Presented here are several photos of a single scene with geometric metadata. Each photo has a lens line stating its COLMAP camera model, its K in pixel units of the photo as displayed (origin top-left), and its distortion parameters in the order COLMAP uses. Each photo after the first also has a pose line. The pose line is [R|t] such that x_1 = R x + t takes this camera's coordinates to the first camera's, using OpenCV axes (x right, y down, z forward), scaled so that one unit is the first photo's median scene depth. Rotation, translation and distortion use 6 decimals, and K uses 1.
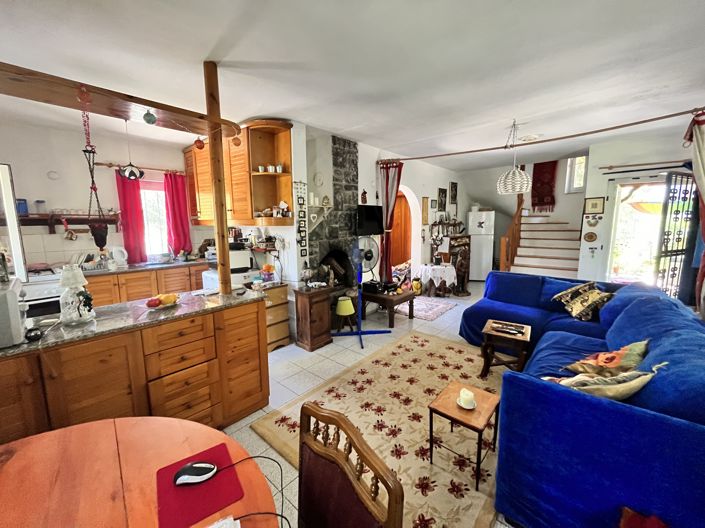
lens RADIAL K [[285.2, 0, 350.7], [0, 285.2, 261.6], [0, 0, 1]] dist [-0.001986, 0.000000]
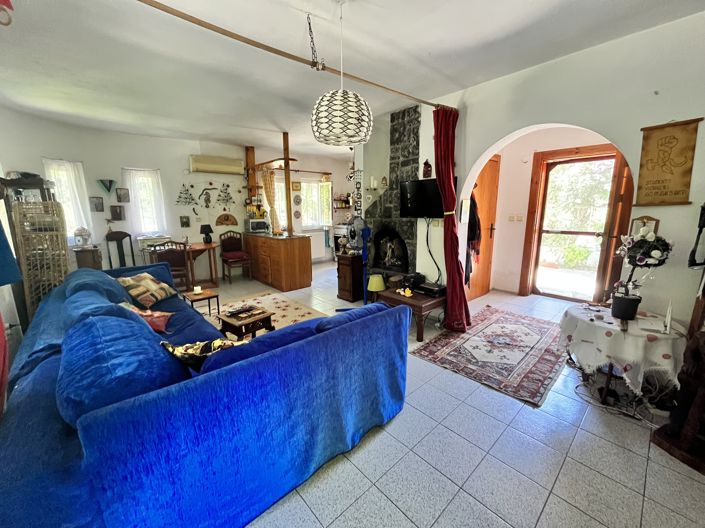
lens RADIAL K [[285.2, 0, 350.7], [0, 285.2, 261.6], [0, 0, 1]] dist [-0.001986, 0.000000]
pose [[-0.113371, 0.196838, -0.973859, 1.090296], [-0.125957, 0.969423, 0.210605, -0.141850], [0.985536, 0.146541, -0.085111, 1.084275]]
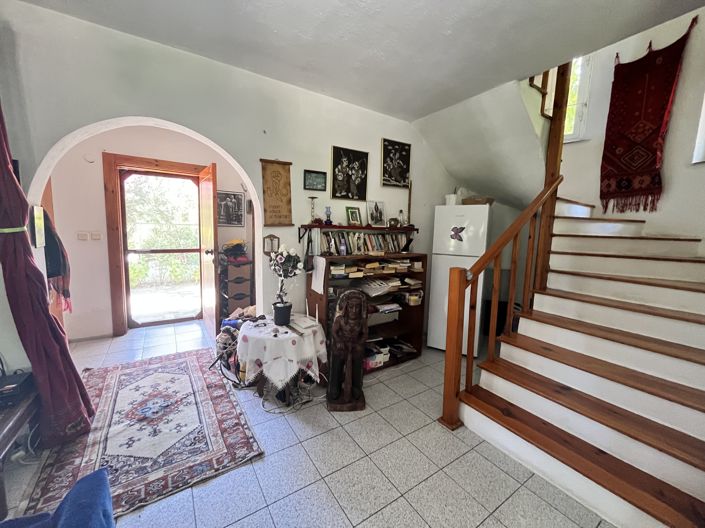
lens RADIAL K [[285.2, 0, 350.7], [0, 285.2, 261.6], [0, 0, 1]] dist [-0.001986, 0.000000]
pose [[0.965297, 0.071319, -0.251227, 0.792037], [-0.077035, 0.996944, -0.012978, -0.125820], [0.249533, 0.031881, 0.967841, 0.994272]]
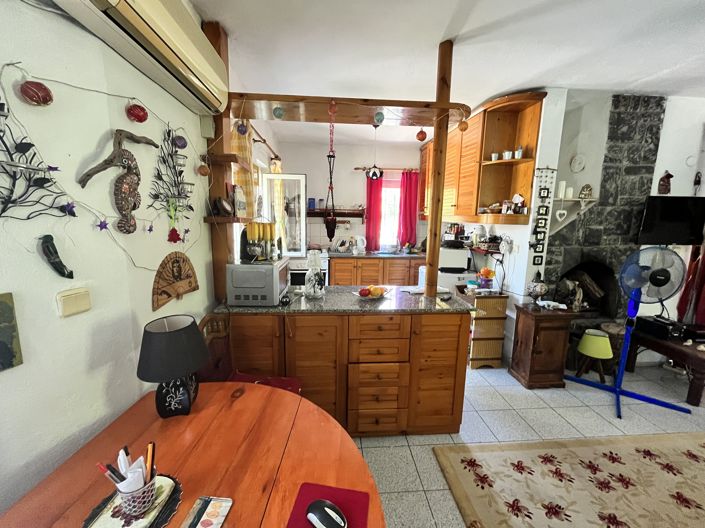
lens RADIAL K [[285.2, 0, 350.7], [0, 285.2, 261.6], [0, 0, 1]] dist [-0.001986, 0.000000]
pose [[0.719738, 0.129062, -0.682144, -0.002584], [-0.116993, 0.991064, 0.064069, -0.018130], [0.684318, 0.033693, 0.728405, 0.091576]]
